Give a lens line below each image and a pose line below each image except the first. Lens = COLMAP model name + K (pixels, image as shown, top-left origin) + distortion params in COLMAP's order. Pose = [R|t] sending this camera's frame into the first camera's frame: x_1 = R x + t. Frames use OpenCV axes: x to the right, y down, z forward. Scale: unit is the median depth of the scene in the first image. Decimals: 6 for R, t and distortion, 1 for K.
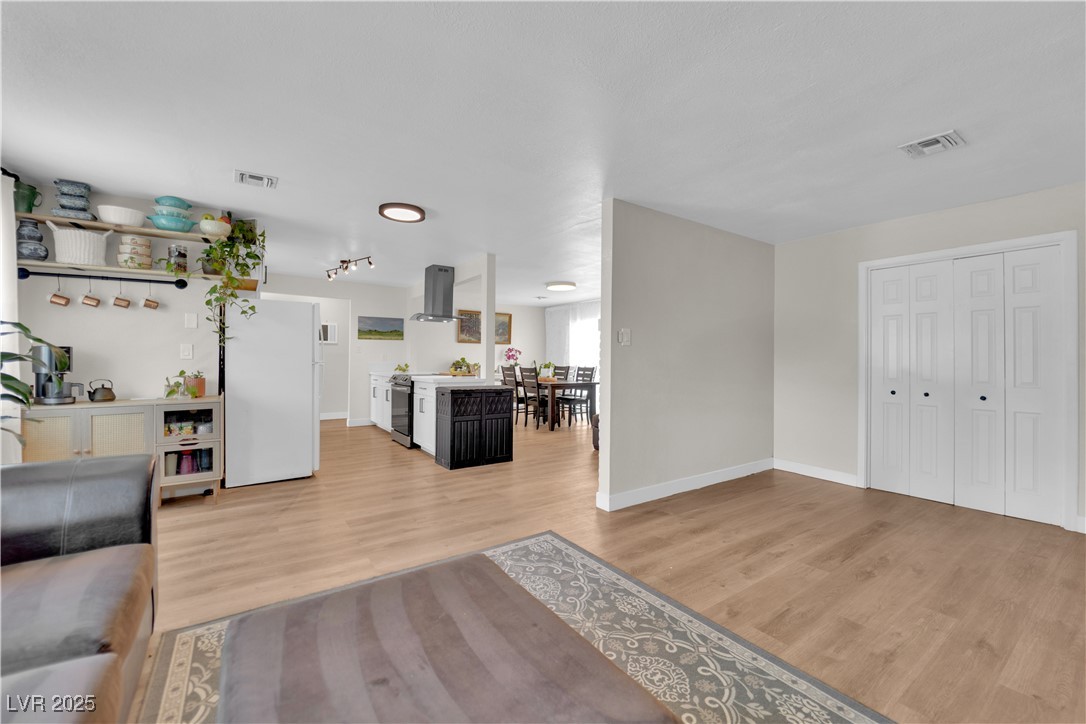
lens RADIAL K [[440.1, 0, 547.2], [0, 440.1, 356.4], [0, 0, 1]] dist [-0.007511, -0.005231]
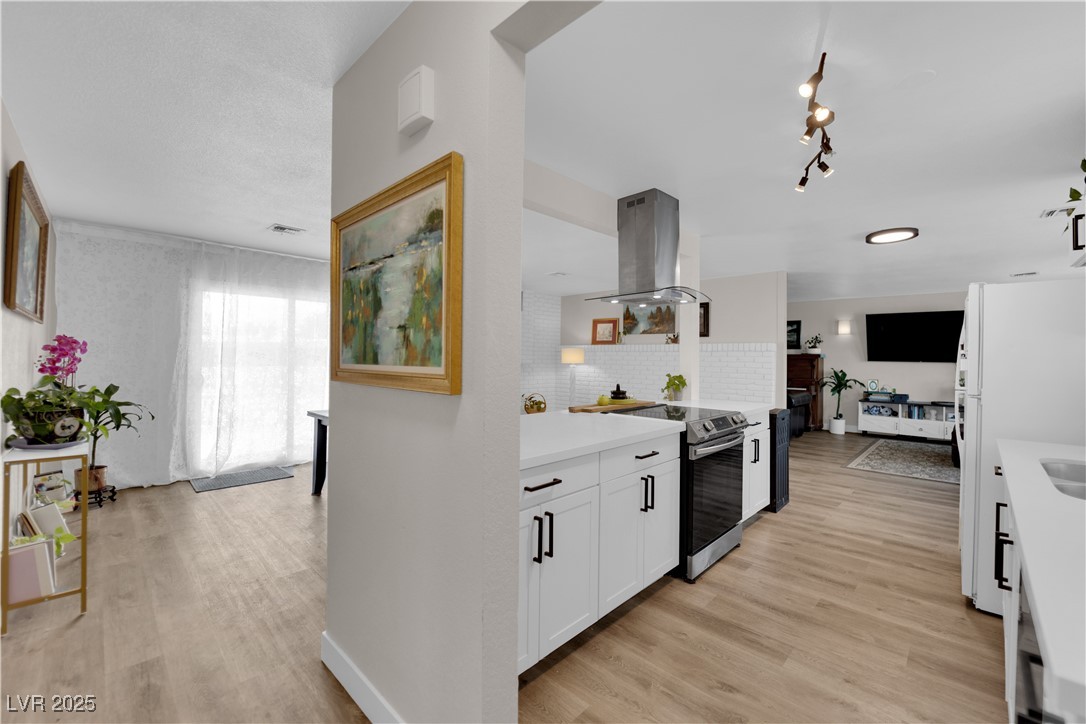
lens RADIAL K [[440.1, 0, 547.2], [0, 440.1, 356.4], [0, 0, 1]] dist [-0.007511, -0.005231]
pose [[-0.189334, -0.009644, 0.981865, -0.809936], [-0.016270, 0.999845, 0.006684, -0.023654], [-0.981778, -0.014709, -0.189462, 1.351267]]
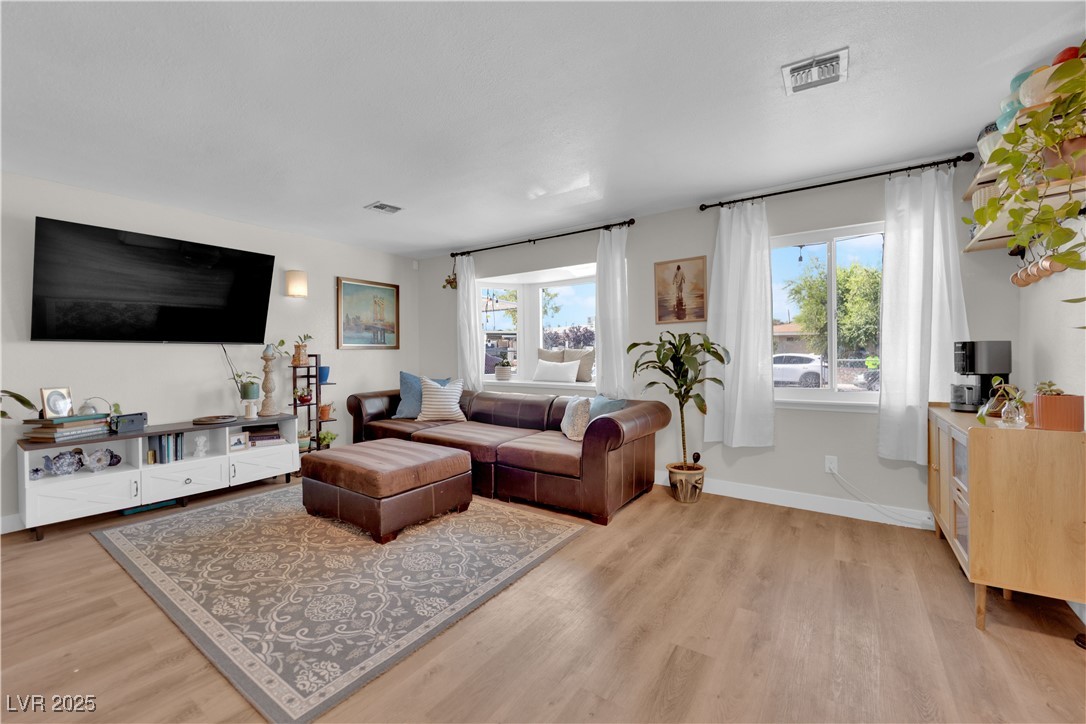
lens RADIAL K [[440.1, 0, 547.2], [0, 440.1, 356.4], [0, 0, 1]] dist [-0.007511, -0.005231]
pose [[-0.934210, -0.000519, -0.356723, -0.045250], [-0.000513, 1.000000, -0.000112, 0.002651], [0.356724, 0.000078, -0.934210, 0.811117]]
